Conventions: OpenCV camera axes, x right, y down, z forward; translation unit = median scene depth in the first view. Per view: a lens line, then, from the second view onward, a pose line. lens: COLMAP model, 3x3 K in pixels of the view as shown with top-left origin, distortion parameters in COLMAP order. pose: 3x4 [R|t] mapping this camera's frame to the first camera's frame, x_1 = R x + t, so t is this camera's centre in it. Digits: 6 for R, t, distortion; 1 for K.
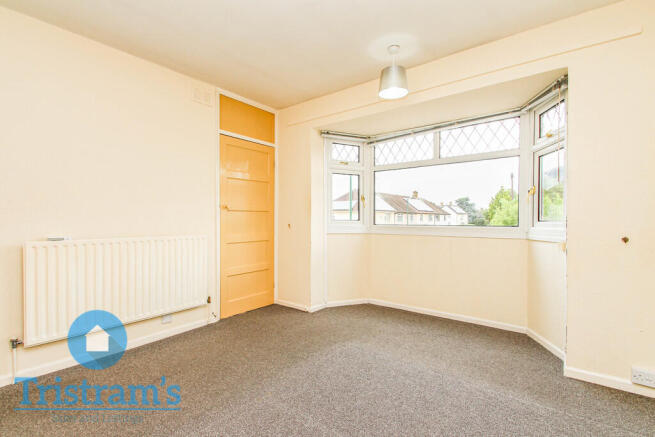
lens RADIAL K [[314.5, 0, 334.8], [0, 314.5, 223.8], [0, 0, 1]] dist [0.049694, -0.029841]
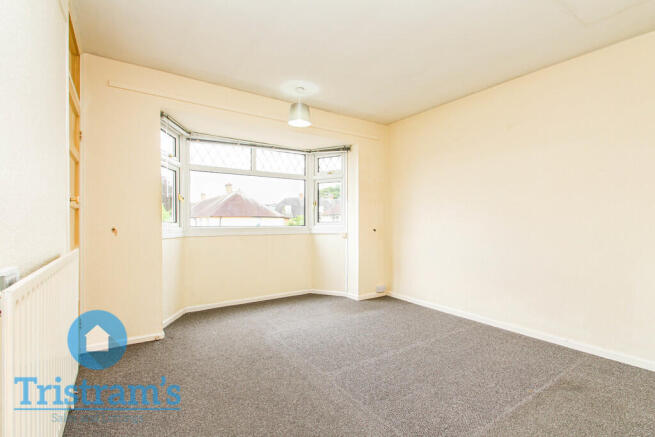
lens RADIAL K [[314.5, 0, 334.8], [0, 314.5, 223.8], [0, 0, 1]] dist [0.049694, -0.029841]
pose [[0.288895, -0.008608, 0.957322, -0.775677], [0.015345, 0.999873, 0.004360, -0.005058], [-0.957238, 0.013430, 0.288990, 0.378333]]
